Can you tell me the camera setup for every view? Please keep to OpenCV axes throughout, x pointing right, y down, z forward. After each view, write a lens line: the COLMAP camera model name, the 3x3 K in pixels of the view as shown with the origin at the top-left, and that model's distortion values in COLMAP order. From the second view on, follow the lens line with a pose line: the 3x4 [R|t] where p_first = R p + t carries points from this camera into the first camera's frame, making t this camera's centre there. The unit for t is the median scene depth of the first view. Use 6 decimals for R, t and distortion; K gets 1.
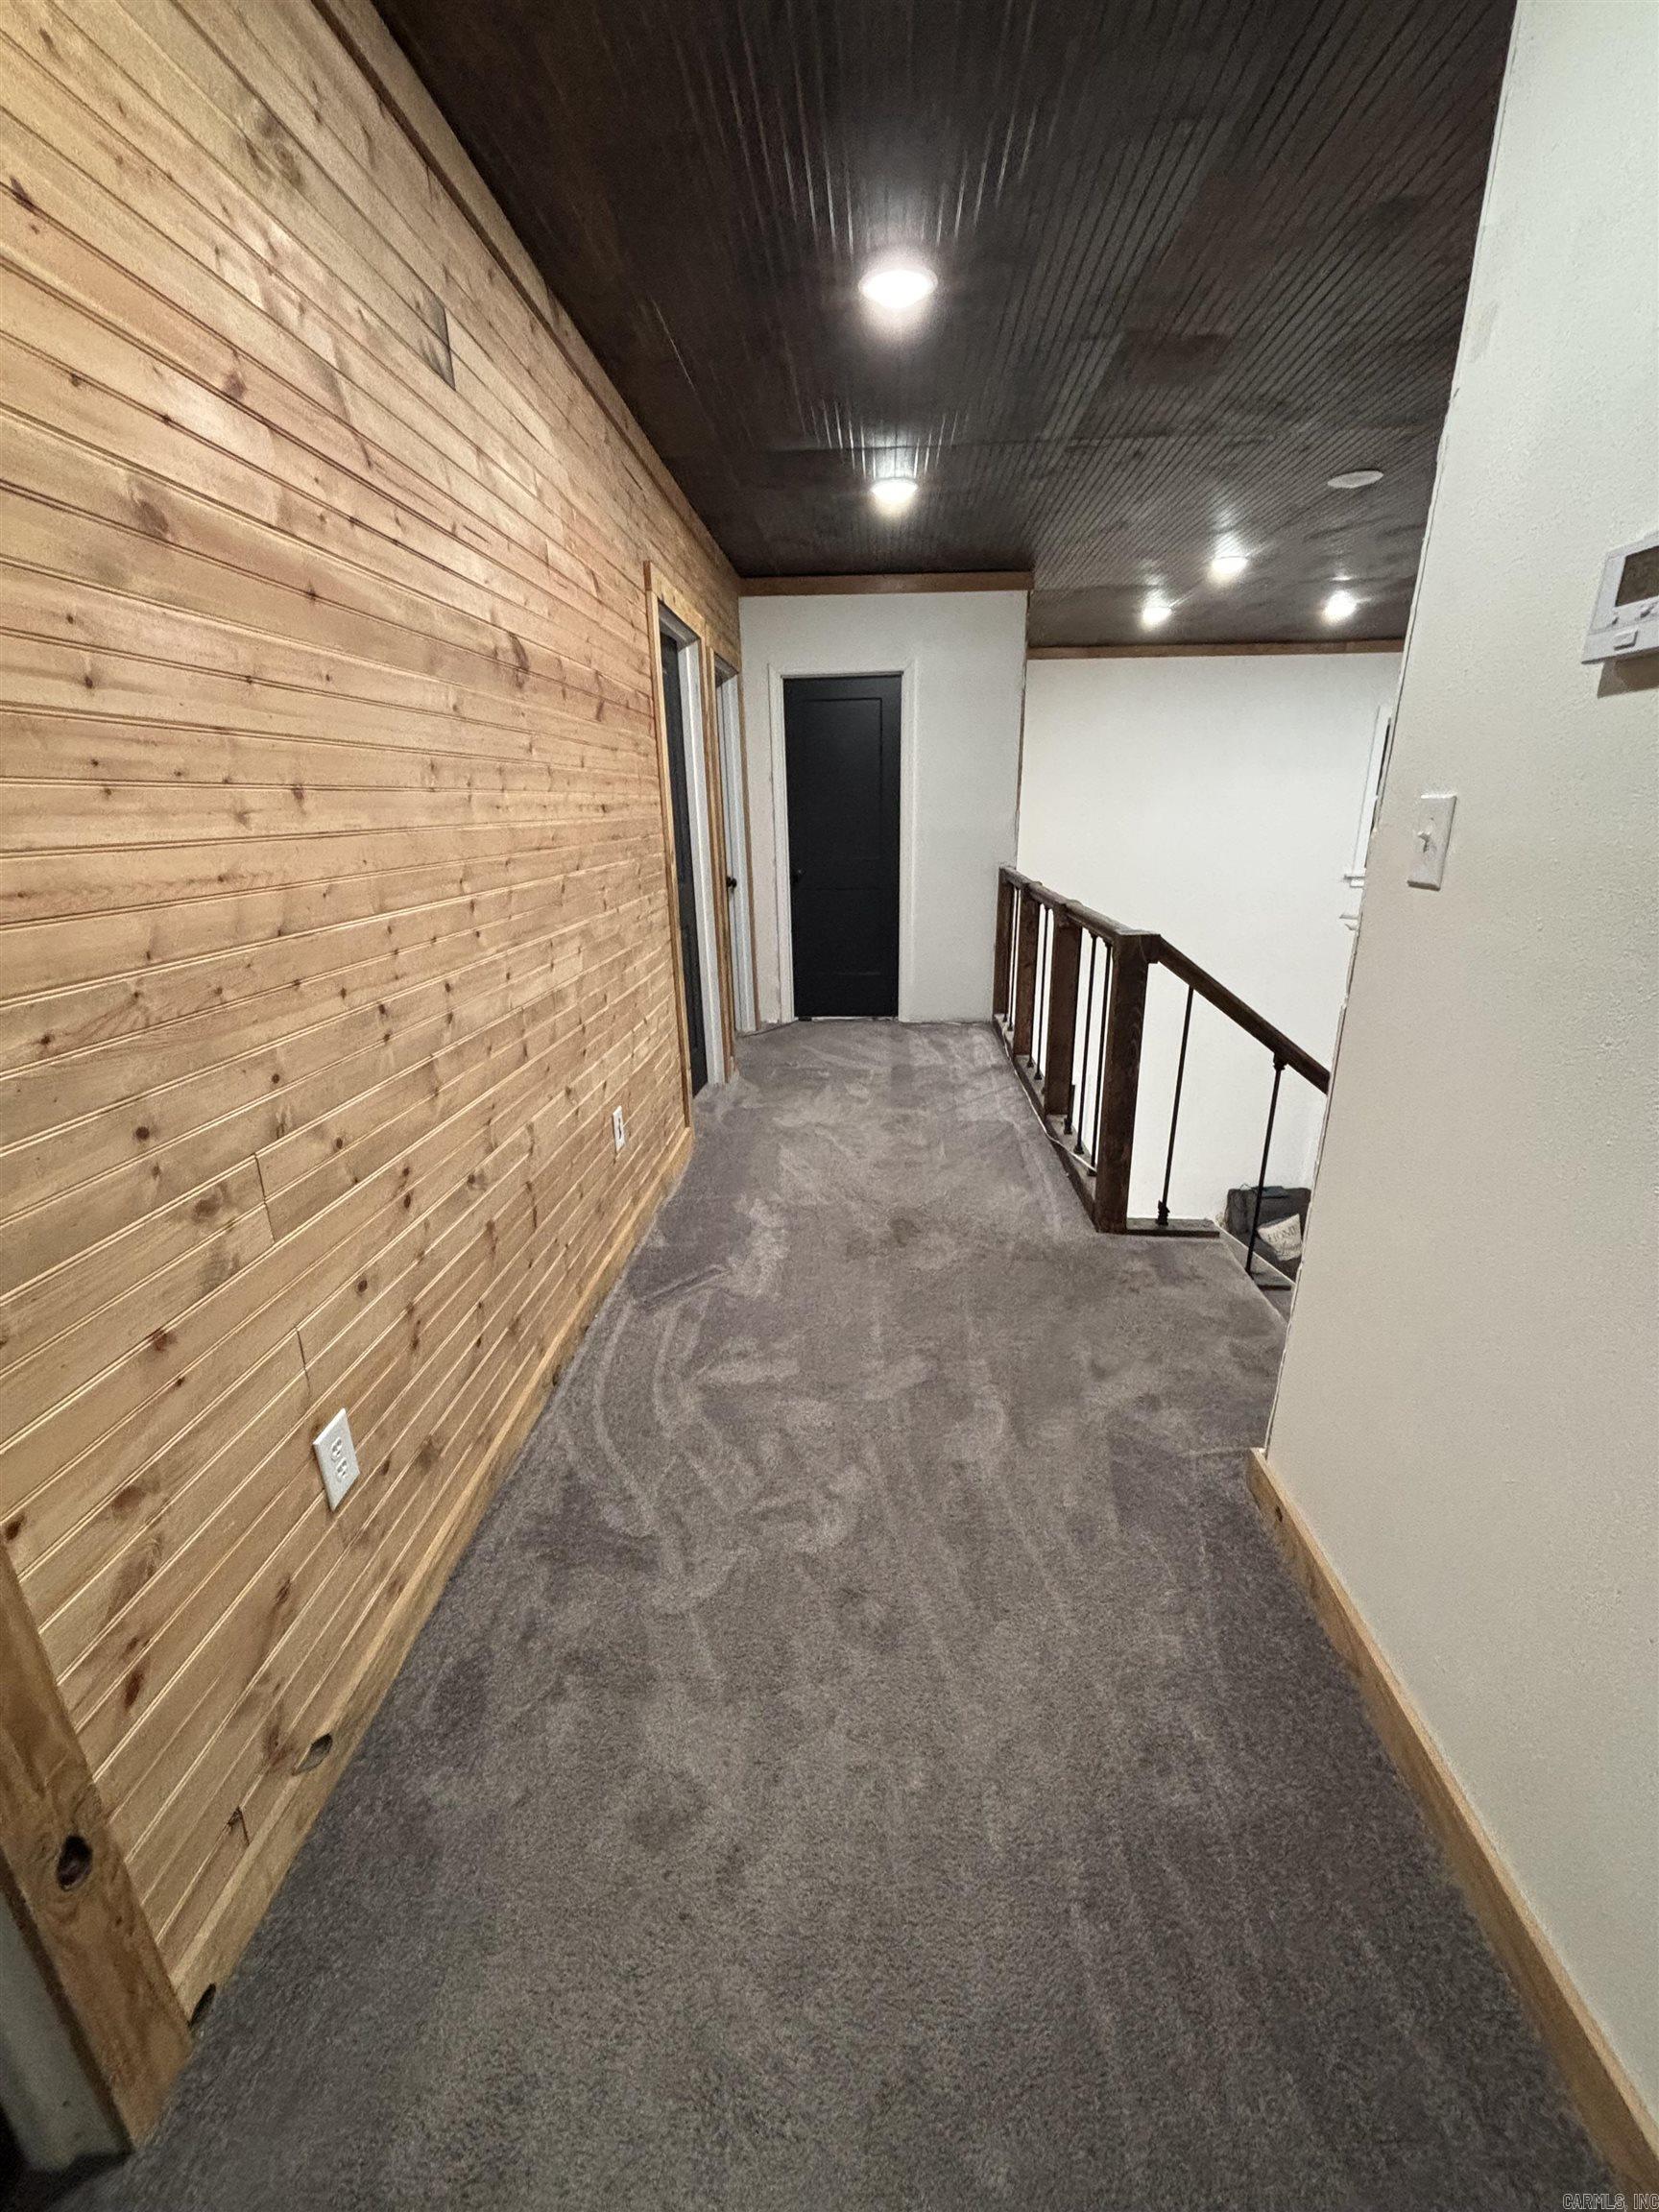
lens RADIAL K [[899.8, 0, 839.1], [0, 899.8, 1120.3], [0, 0, 1]] dist [0.002966, -0.001794]
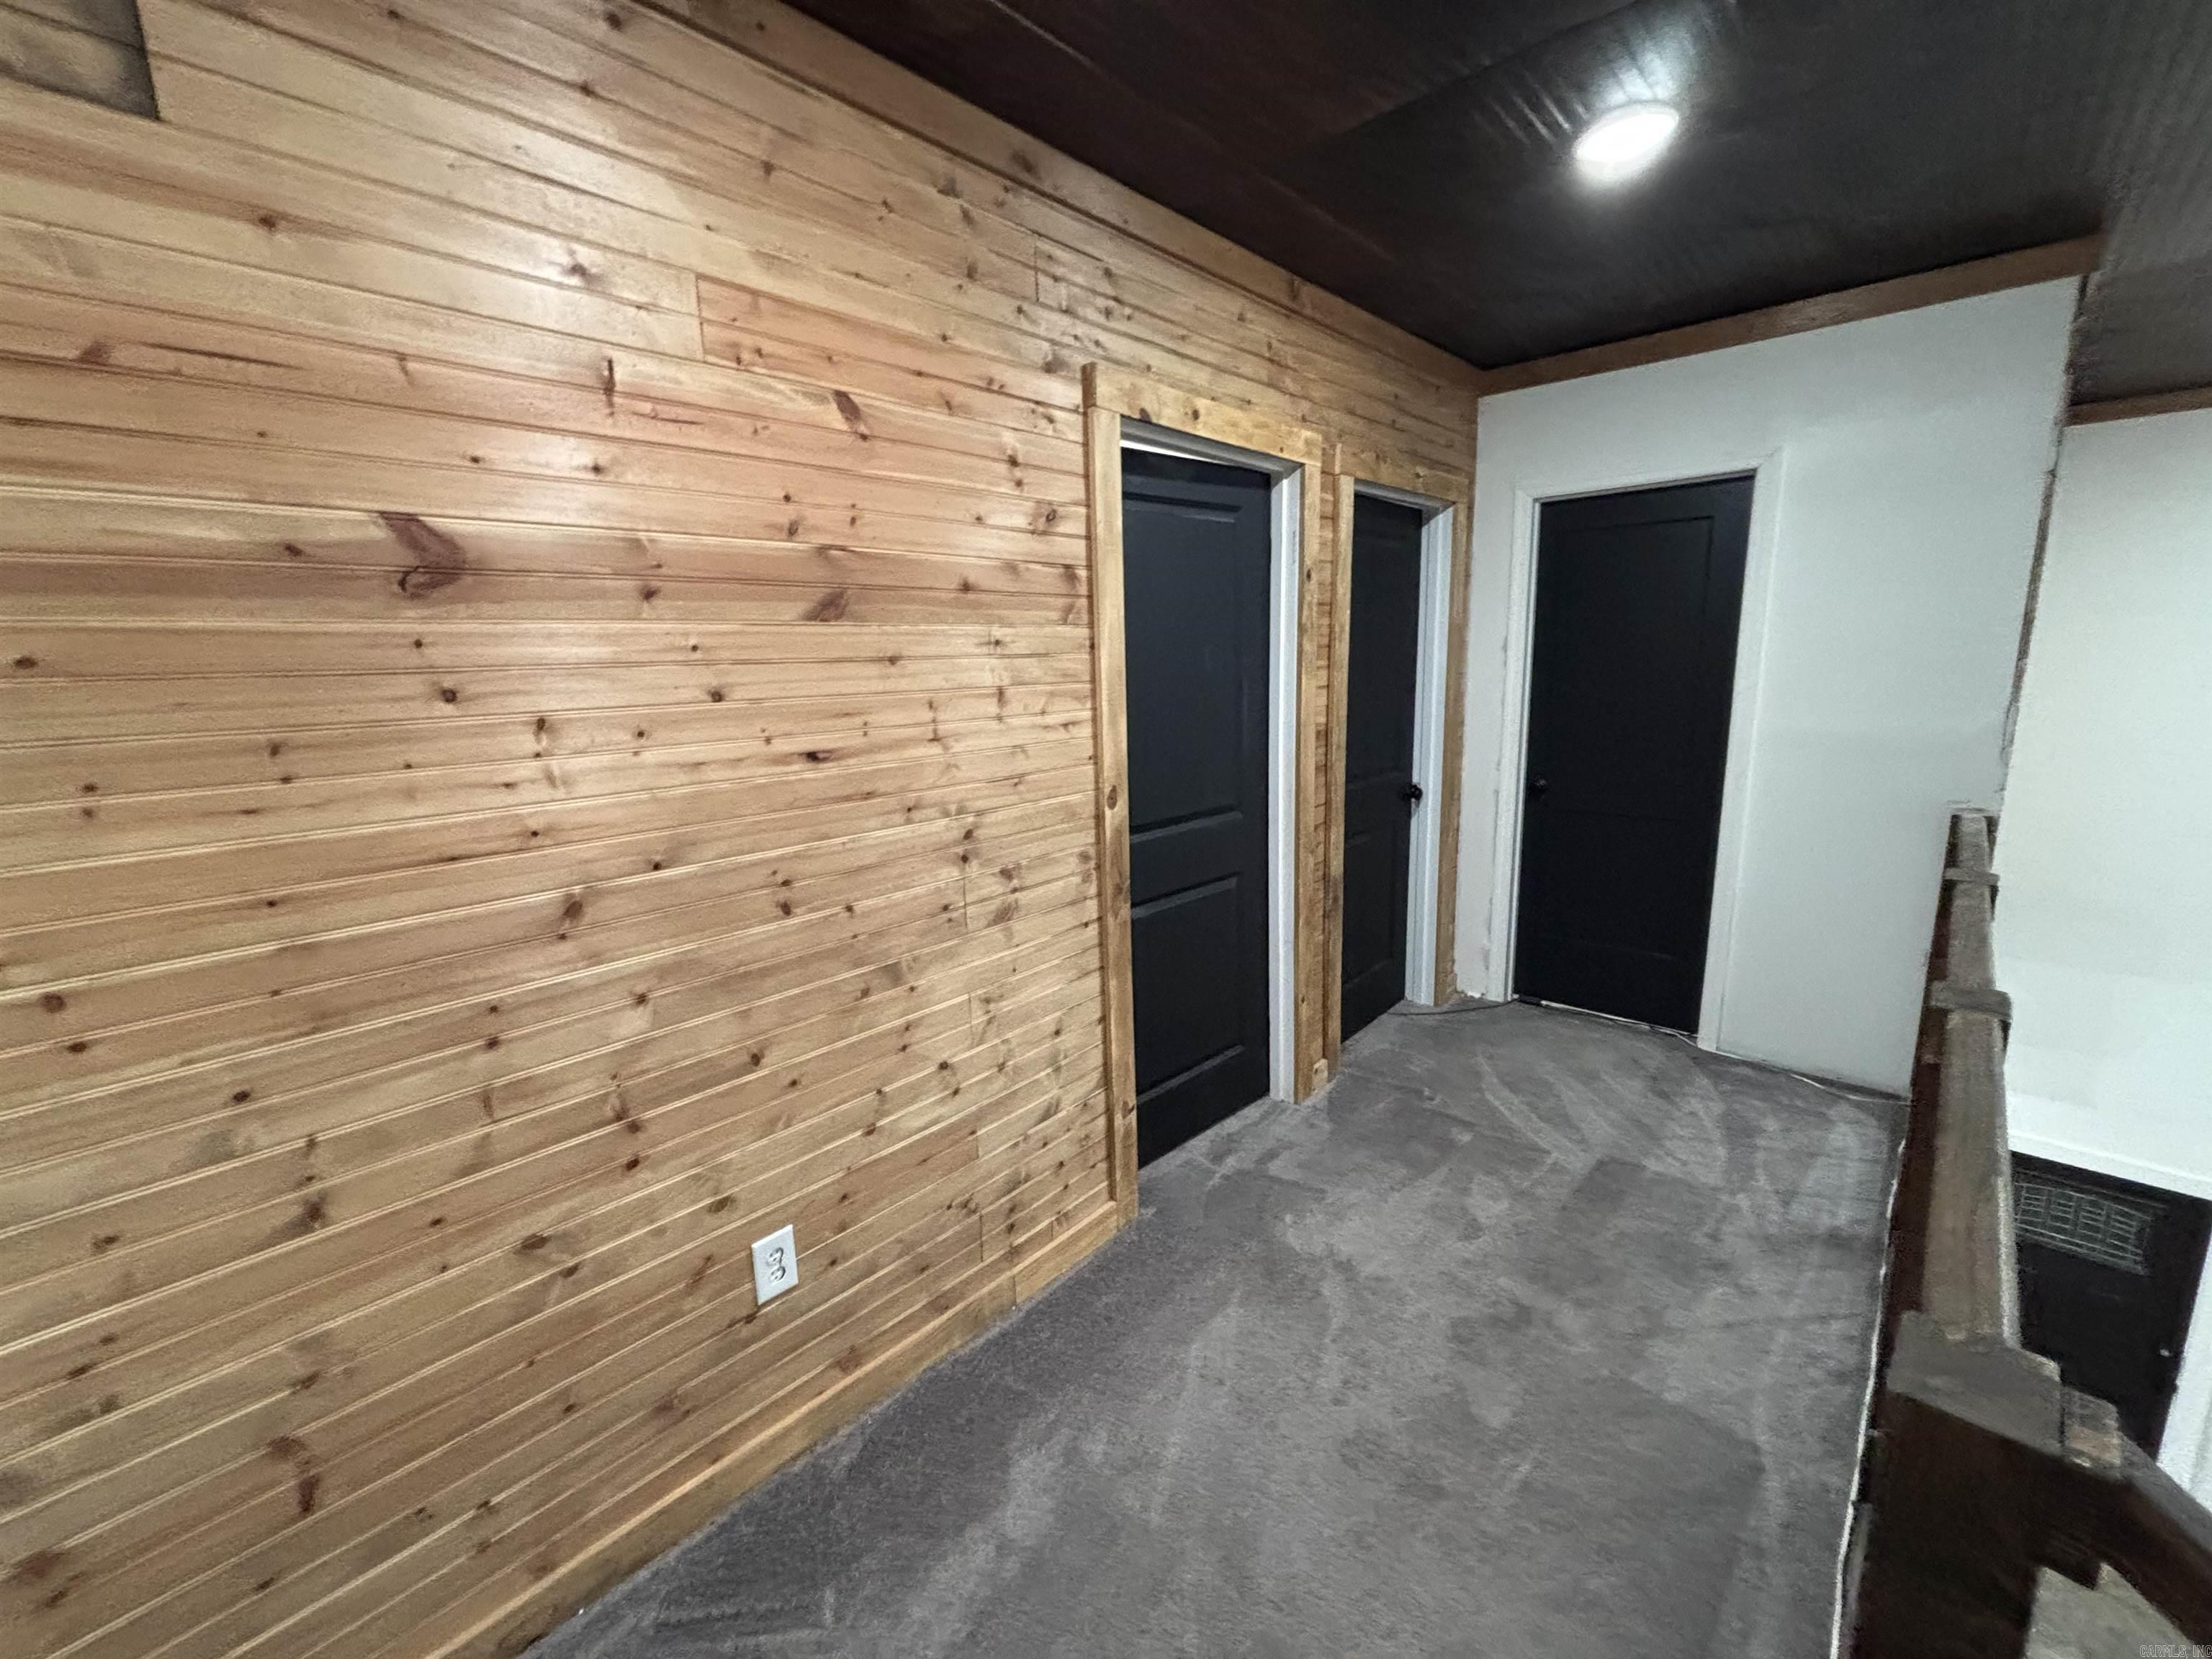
lens RADIAL K [[899.8, 0, 1119.2], [0, 899.8, 825.8], [0, 0, 1]] dist [0.002966, -0.001794]
pose [[0.761340, 0.120980, -0.636966, 0.197785], [-0.202915, 0.977544, -0.056870, -0.205701], [0.615782, 0.172547, 0.768791, 0.443668]]
